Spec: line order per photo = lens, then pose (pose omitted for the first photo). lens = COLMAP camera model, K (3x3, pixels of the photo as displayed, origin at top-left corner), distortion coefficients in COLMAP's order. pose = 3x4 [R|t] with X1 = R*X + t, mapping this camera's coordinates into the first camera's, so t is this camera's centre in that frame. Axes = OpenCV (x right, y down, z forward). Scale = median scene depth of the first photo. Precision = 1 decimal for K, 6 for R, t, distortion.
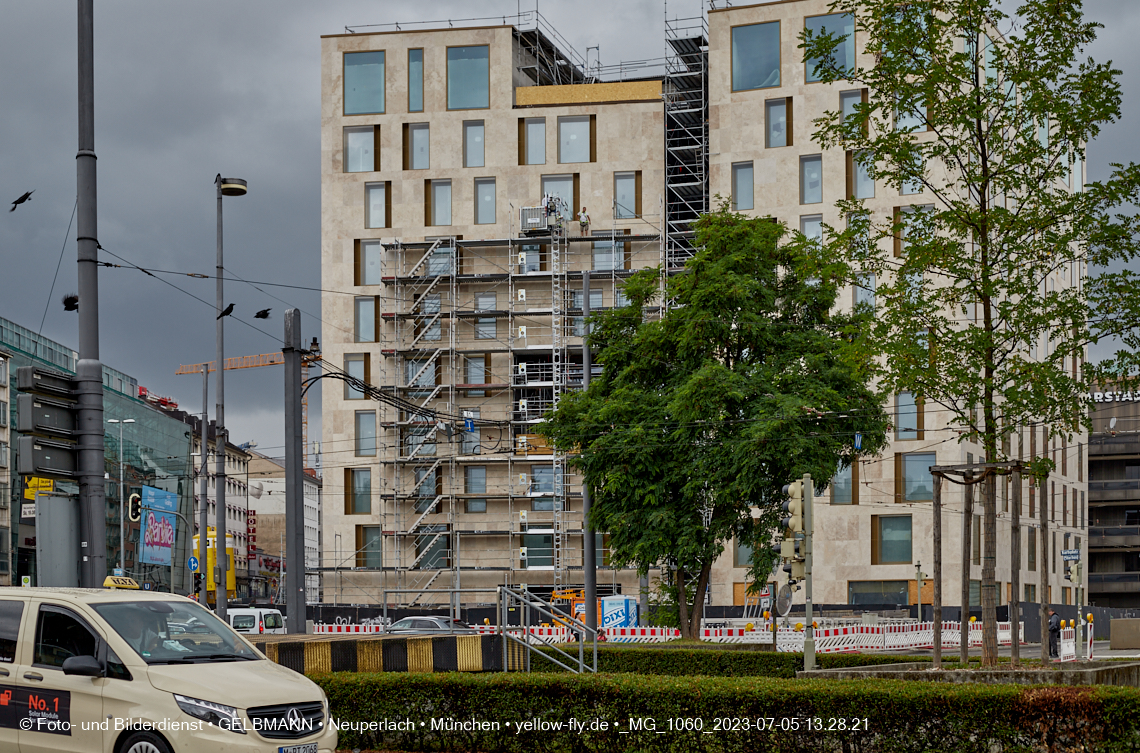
lens RADIAL K [[1699.2, 0, 592.6], [0, 1699.2, 651.1], [0, 0, 1]] dist [-0.024273, -0.058914]
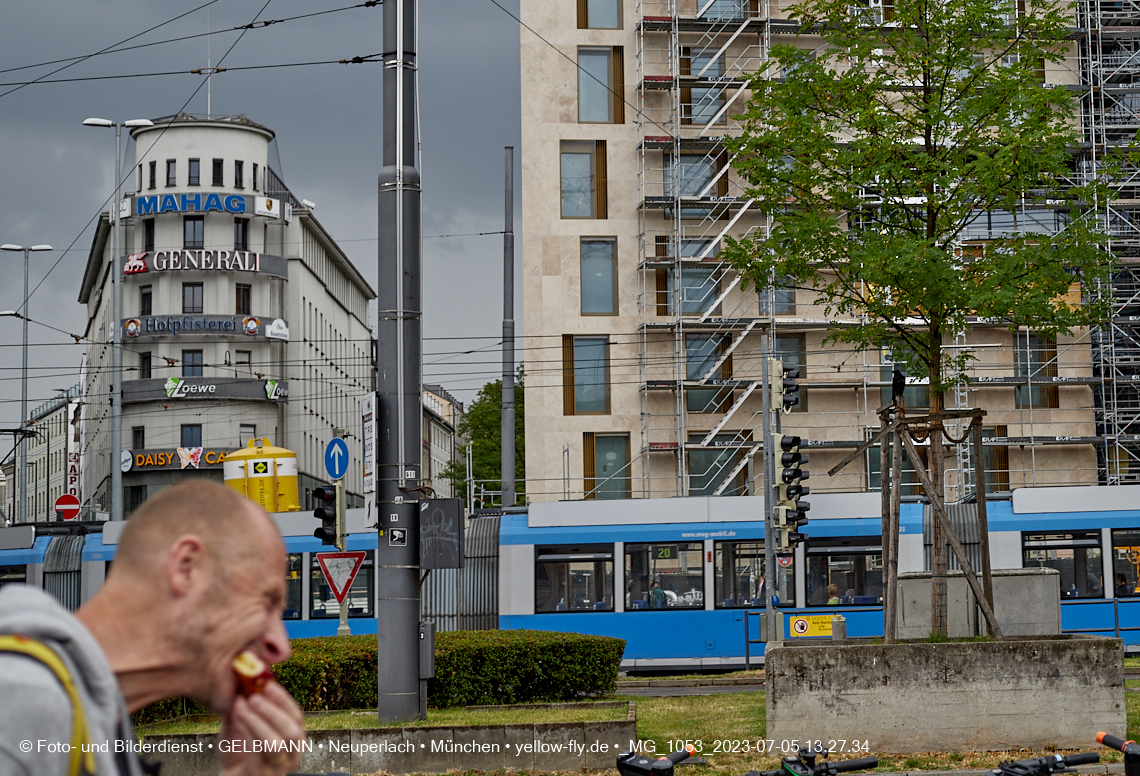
lens RADIAL K [[2858.8, 0, 571.7], [0, 2858.8, 115.7], [0, 0, 1]] dist [-0.451083, 1.260631]
pose [[0.964769, 0.037445, 0.260418, -0.408381], [0.014245, 0.980934, -0.193819, 0.008343], [-0.262711, 0.190700, 0.945842, 0.062681]]
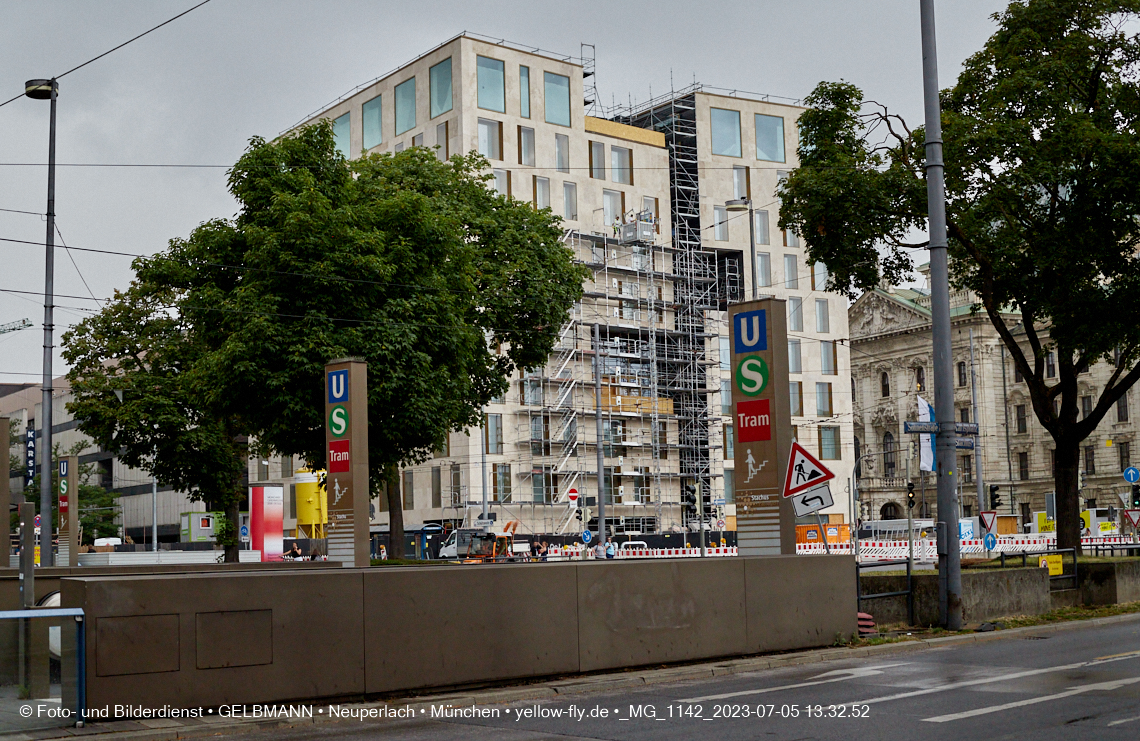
lens RADIAL K [[1646.7, 0, 575.2], [0, 1646.7, 372.0], [0, 0, 1]] dist [-0.030839, -0.028586]
pose [[0.626703, 0.073106, 0.775821, -0.977060], [0.036253, 0.991776, -0.122741, 0.001866], [-0.778414, 0.105048, 0.618899, 0.279183]]
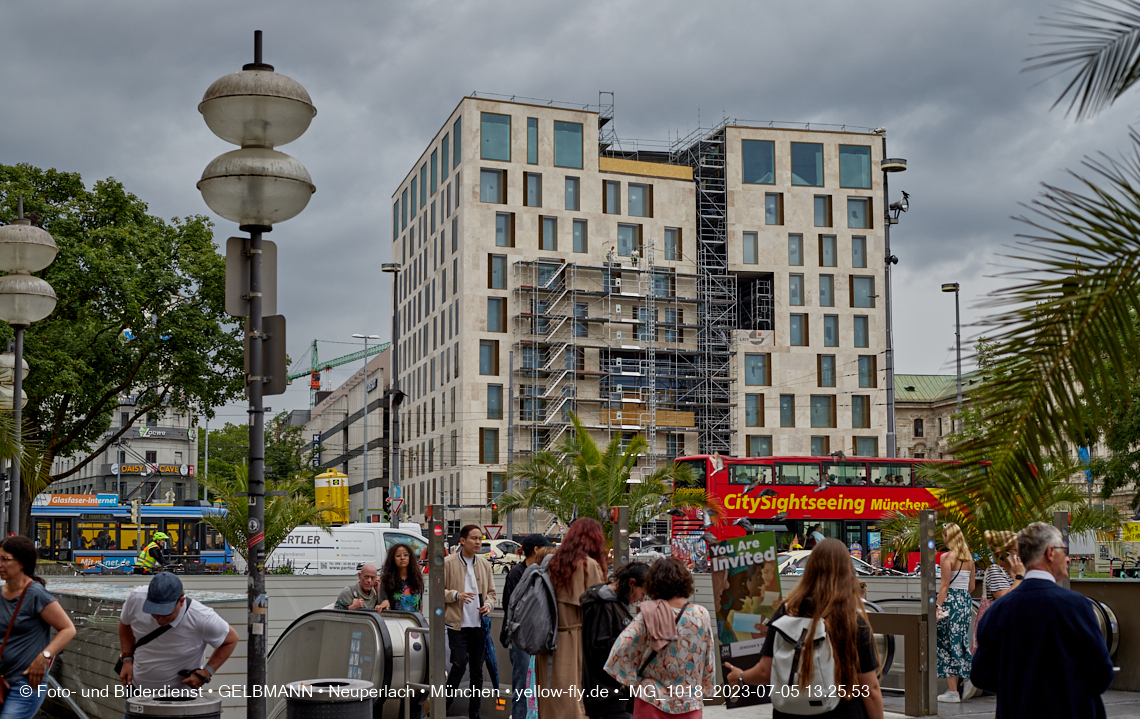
lens RADIAL K [[1665.3, 0, 570.2], [0, 1665.3, 366.8], [0, 0, 1]] dist [-0.073917, -0.093042]
pose [[0.845353, 0.063098, 0.530469, -0.775118], [0.006221, 0.991770, -0.127882, 0.008623], [-0.534172, 0.111406, 0.838003, -0.101065]]
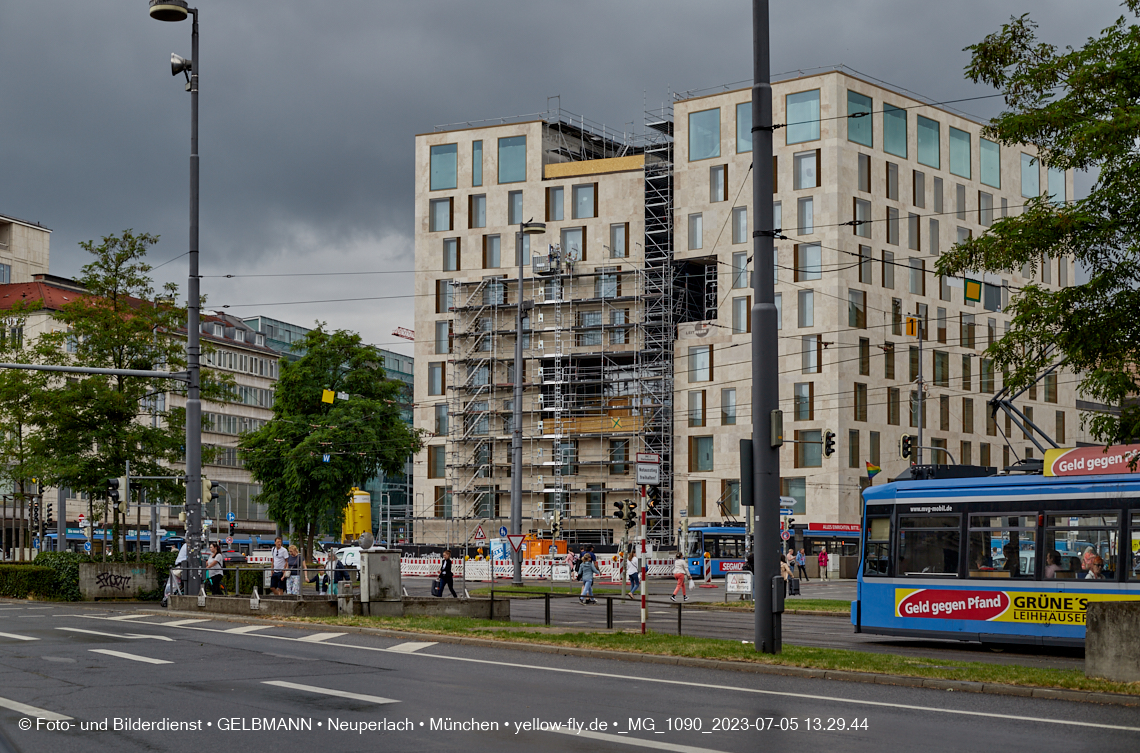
lens RADIAL K [[1674.3, 0, 593.0], [0, 1674.3, 546.0], [0, 0, 1]] dist [-0.047514, -0.052648]
pose [[0.960589, 0.003763, -0.277946, 0.368734], [-0.011180, 0.999622, -0.025106, 0.007185], [0.277746, 0.027224, 0.960269, -0.273202]]
